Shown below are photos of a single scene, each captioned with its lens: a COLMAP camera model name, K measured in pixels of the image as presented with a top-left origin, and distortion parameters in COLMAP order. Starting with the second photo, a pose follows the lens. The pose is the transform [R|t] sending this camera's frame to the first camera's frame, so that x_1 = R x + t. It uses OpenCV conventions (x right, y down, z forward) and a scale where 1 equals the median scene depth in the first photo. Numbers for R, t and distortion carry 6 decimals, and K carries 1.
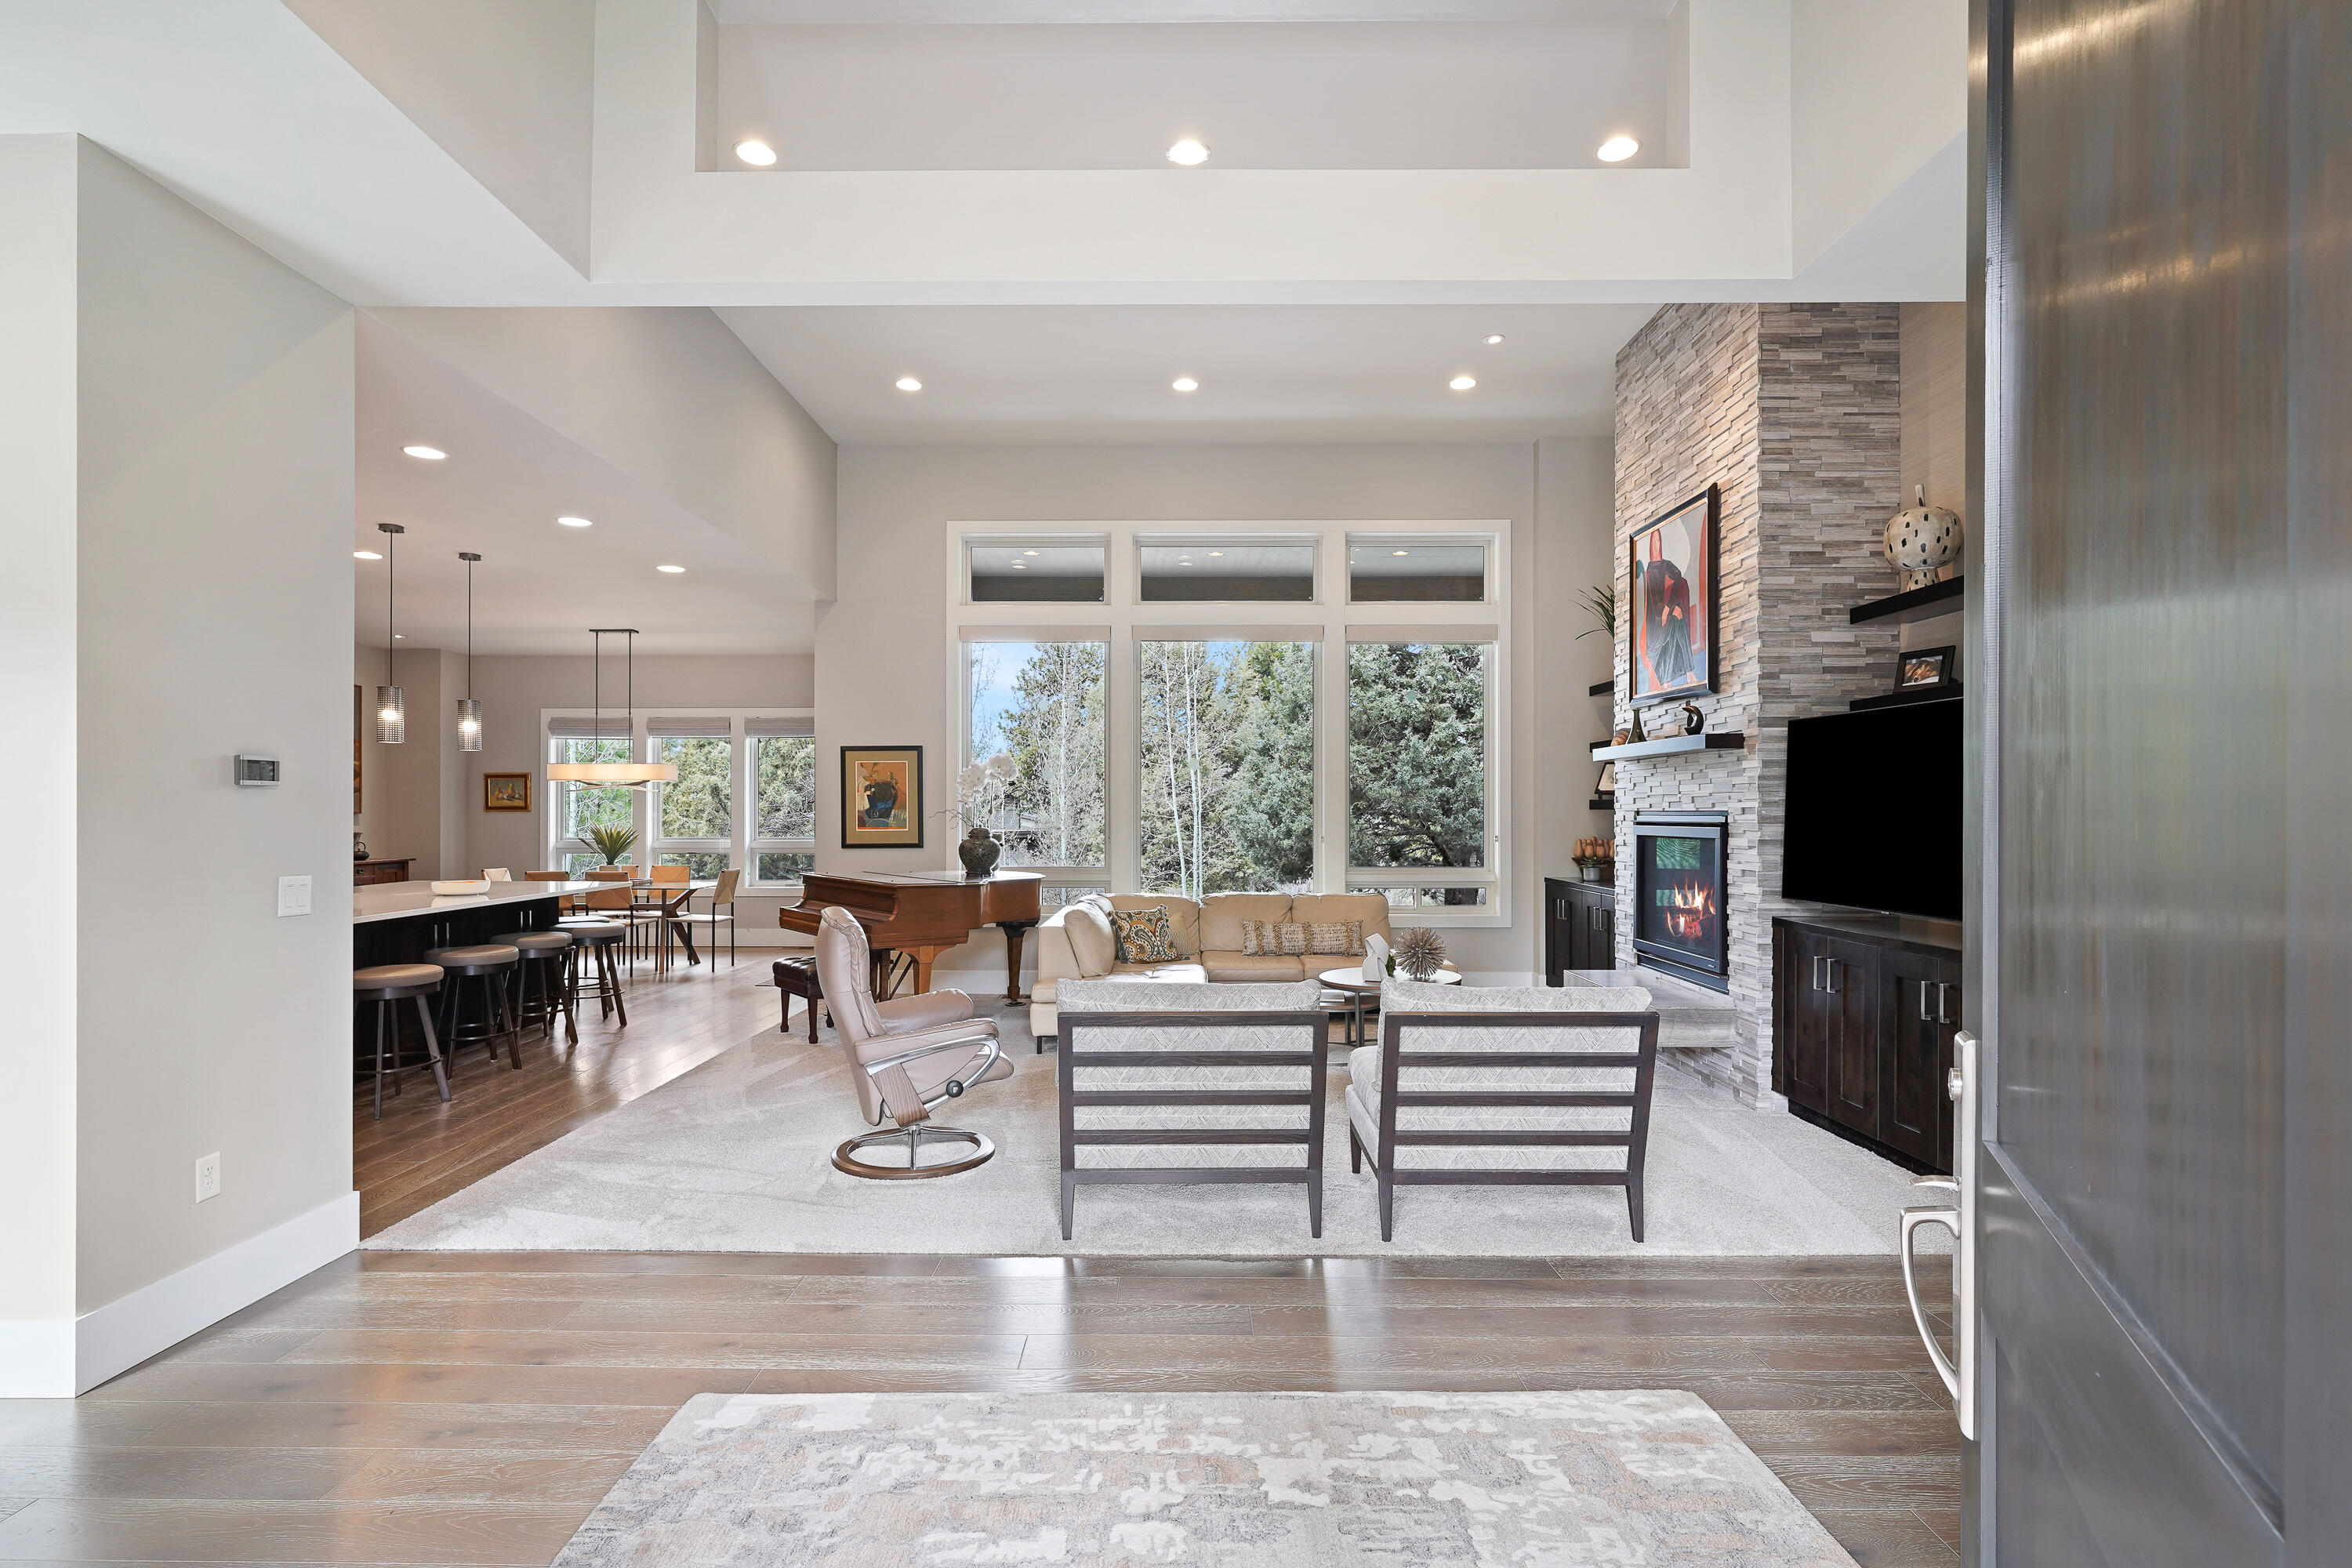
lens RADIAL K [[1140.4, 0, 1170.9], [0, 1140.4, 808.0], [0, 0, 1]] dist [-0.004033, -0.000118]
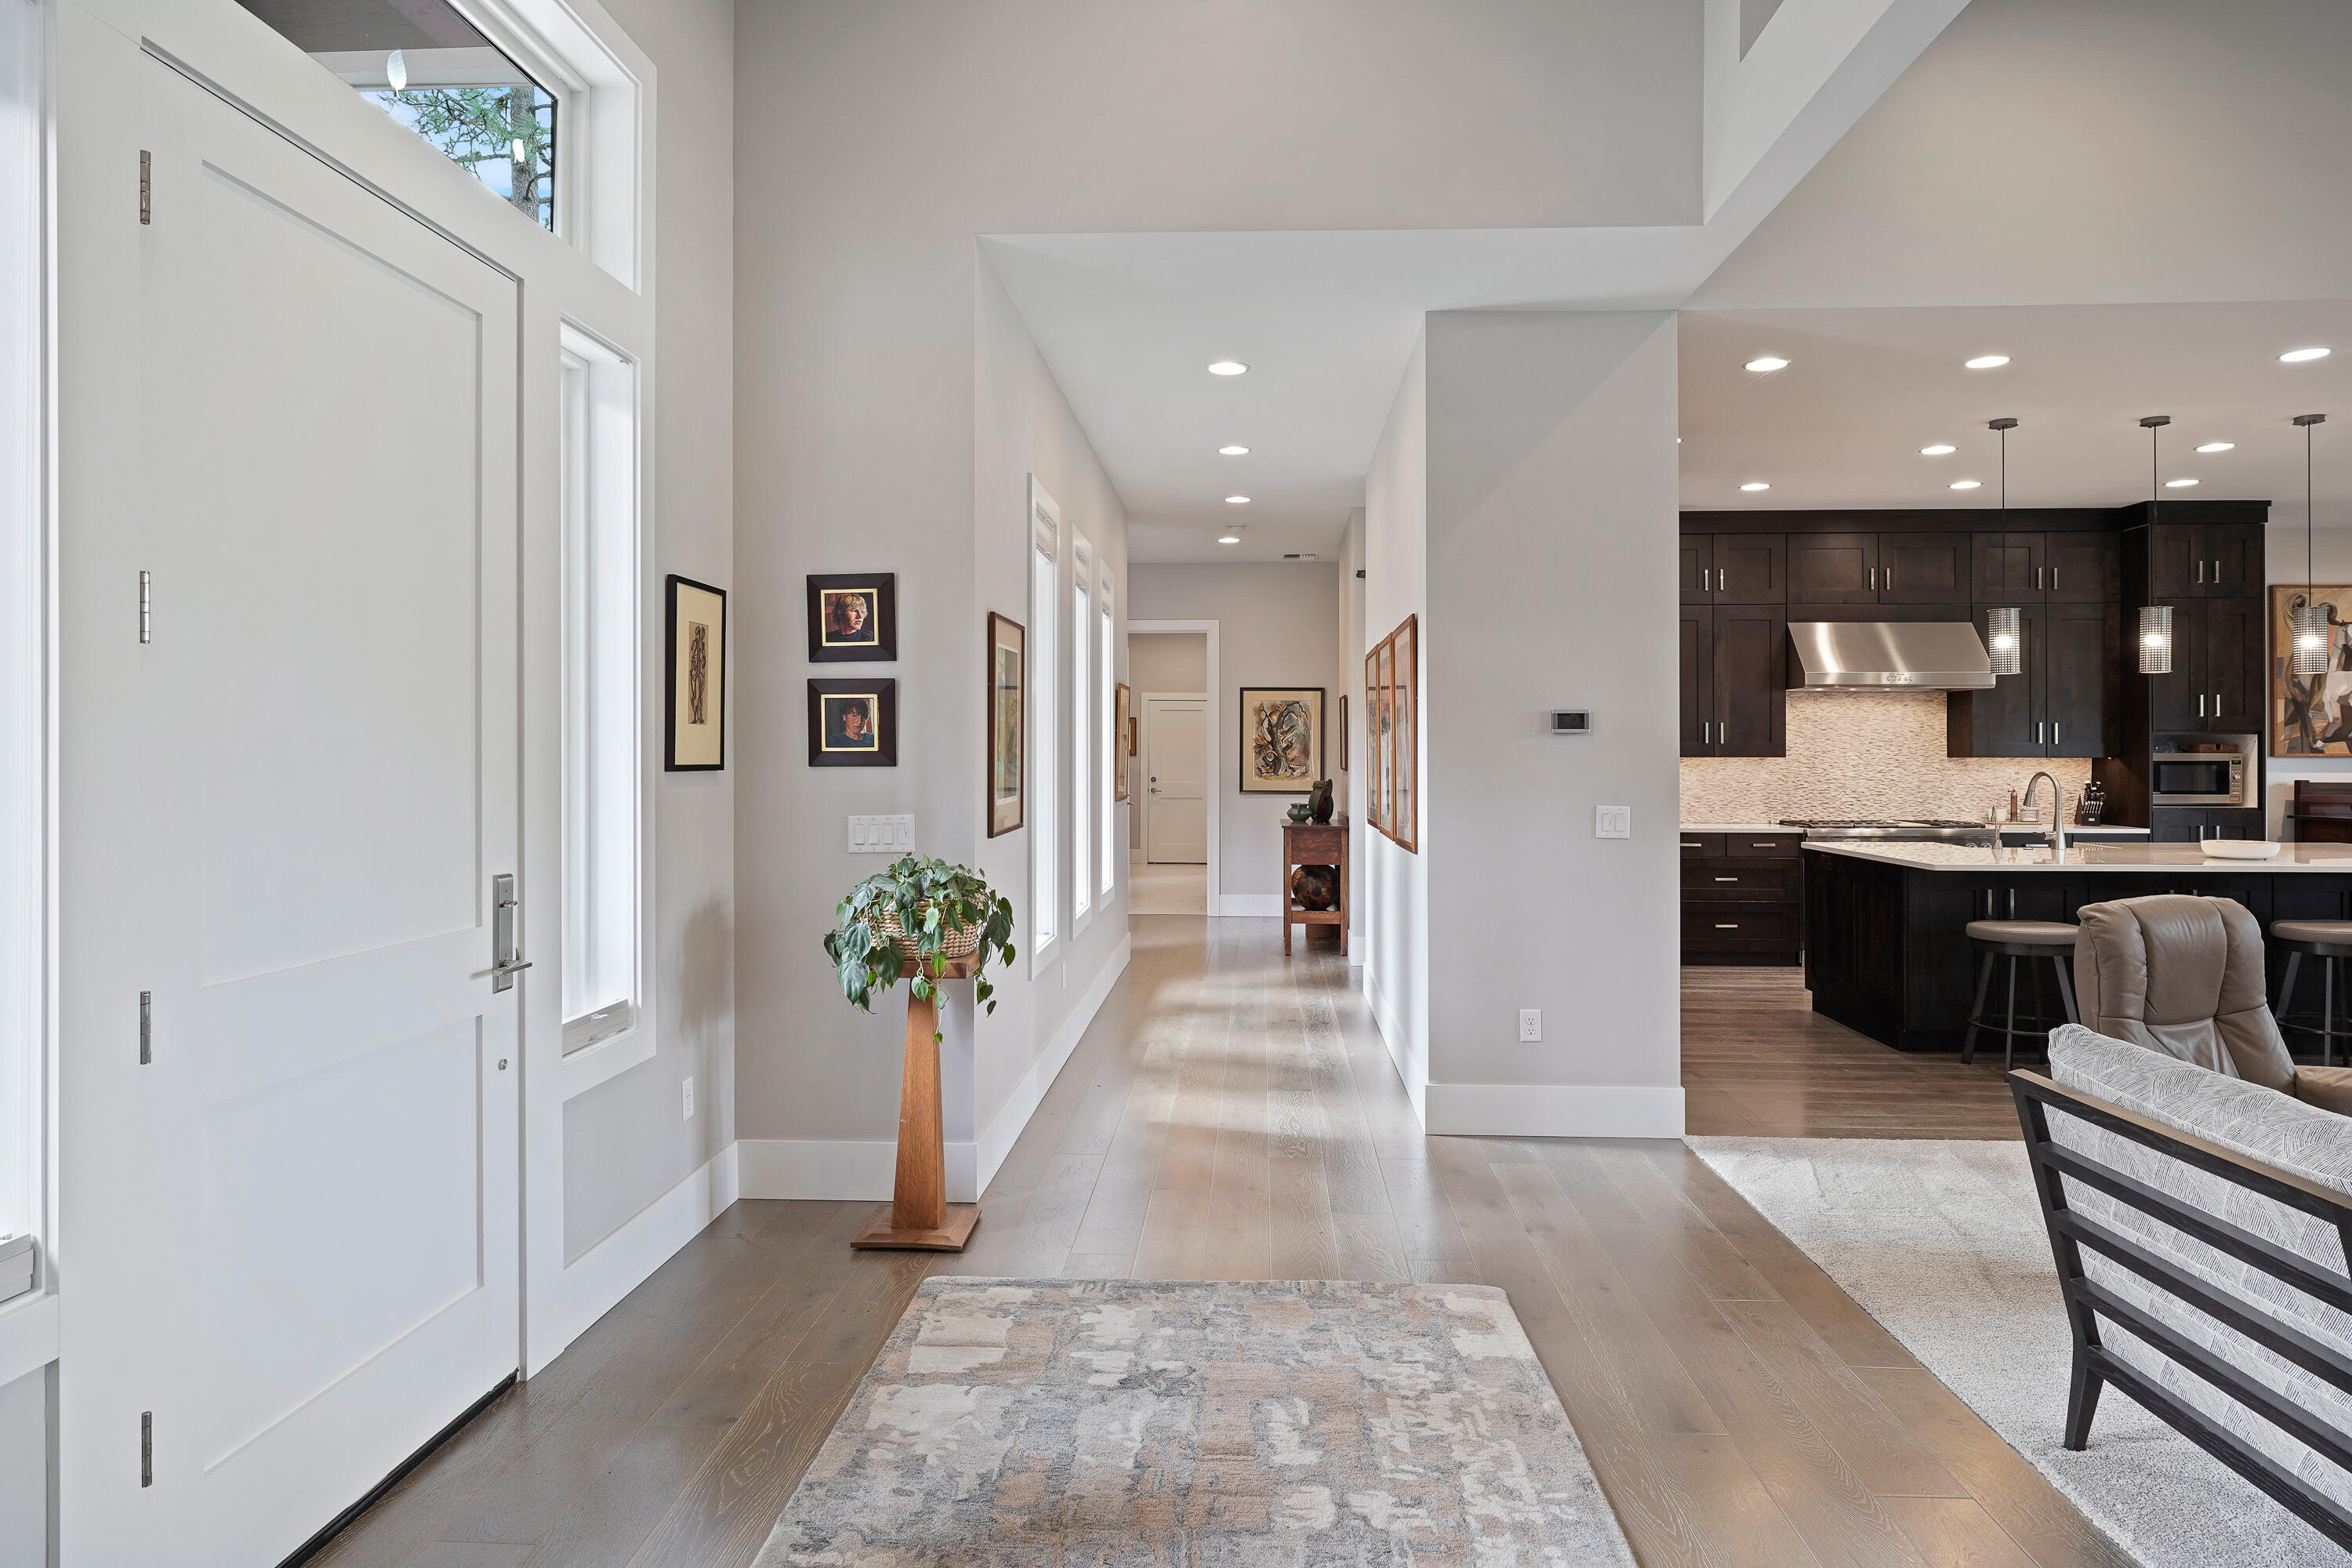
lens RADIAL K [[1389.9, 0, 1179.5], [0, 1389.9, 746.9], [0, 0, 1]] dist [-0.001909, 0.003464]
pose [[-0.049583, -0.004642, -0.998759, 0.448984], [0.003572, 0.999982, -0.004825, 0.000681], [0.998764, -0.003807, -0.049565, 0.366146]]
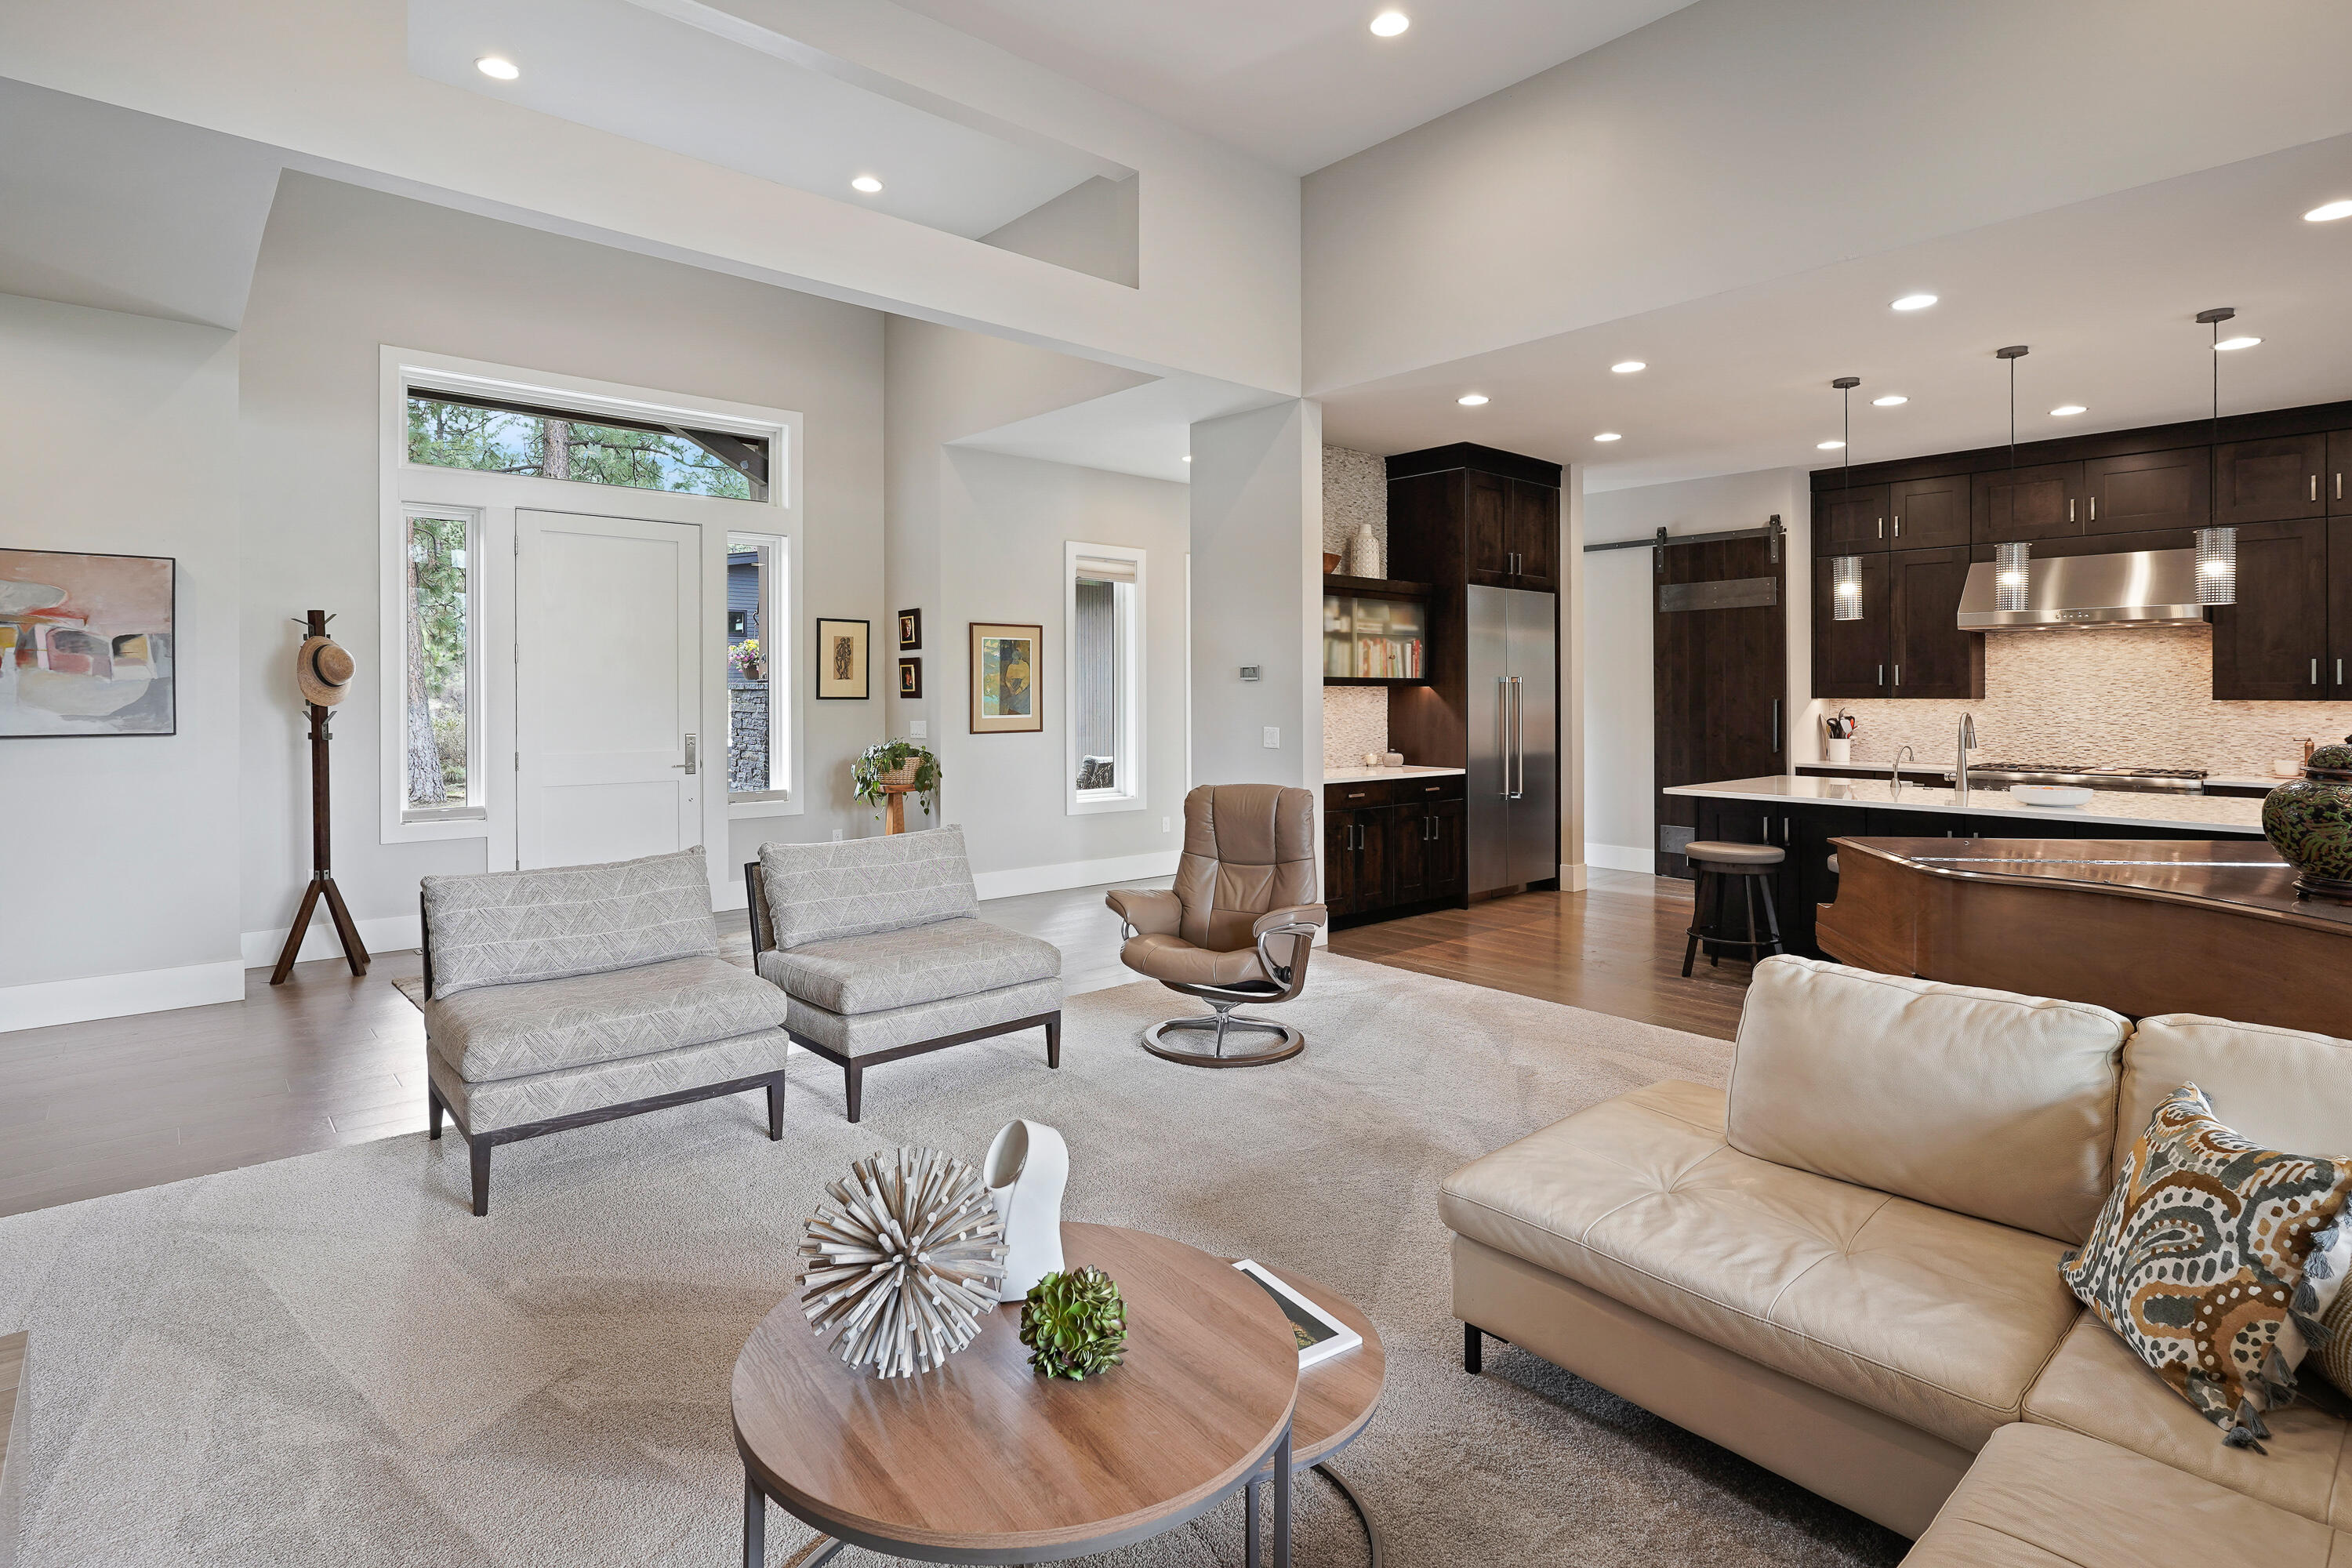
lens RADIAL K [[1180.9, 0, 1176.0], [0, 1180.9, 784.0], [0, 0, 1]] dist [-0.002494, -0.000234]
pose [[-0.745124, 0.051629, -0.664925, 0.402751], [0.000341, 0.997028, 0.077034, 0.000601], [0.666926, 0.057173, -0.742927, 1.429399]]
